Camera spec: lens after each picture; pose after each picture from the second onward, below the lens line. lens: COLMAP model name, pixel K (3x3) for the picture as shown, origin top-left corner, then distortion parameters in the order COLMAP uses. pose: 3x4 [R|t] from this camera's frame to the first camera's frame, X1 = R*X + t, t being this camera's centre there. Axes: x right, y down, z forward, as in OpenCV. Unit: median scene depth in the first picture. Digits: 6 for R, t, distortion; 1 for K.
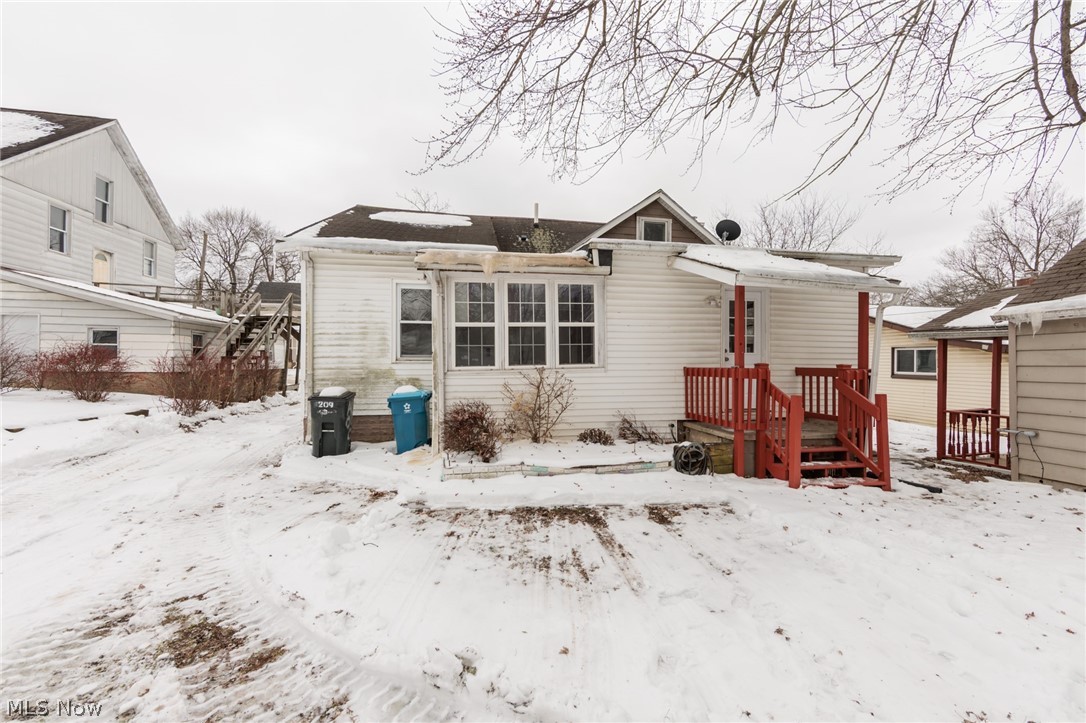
lens RADIAL K [[423.6, 0, 540.8], [0, 423.6, 355.5], [0, 0, 1]] dist [-0.000952, -0.000176]
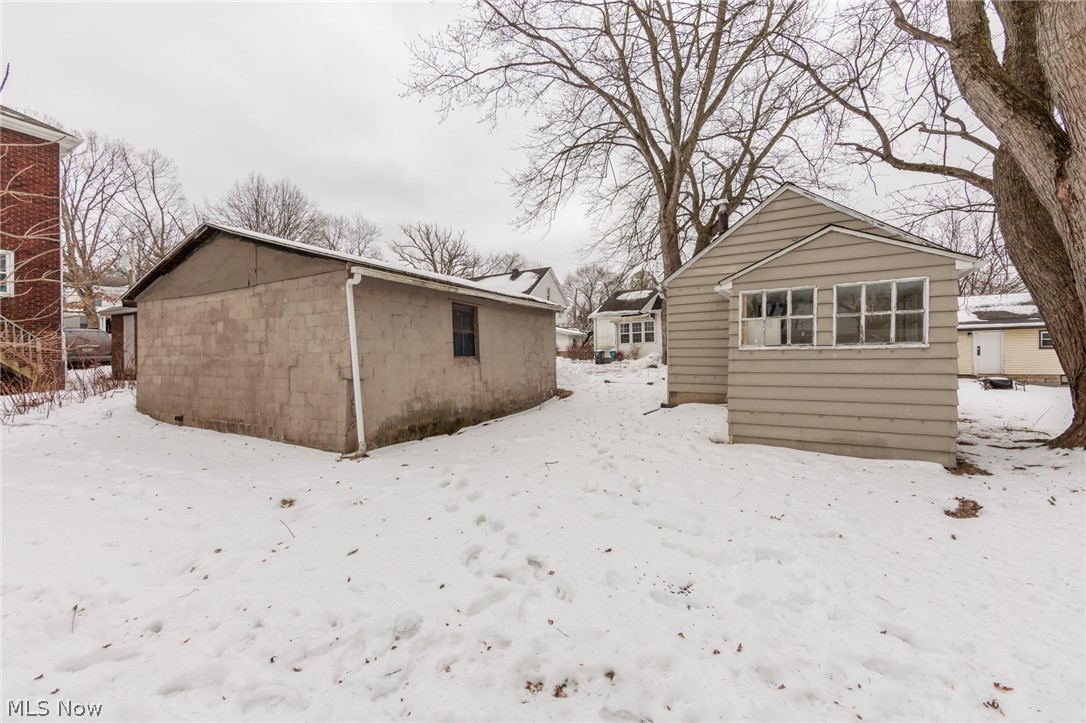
lens RADIAL K [[423.6, 0, 540.8], [0, 423.6, 355.5], [0, 0, 1]] dist [-0.000952, -0.000176]
pose [[0.725717, -0.015771, -0.687813, 1.041460], [0.016336, 0.999850, -0.005689, 0.077046], [0.687800, -0.007107, 0.725866, -1.295462]]
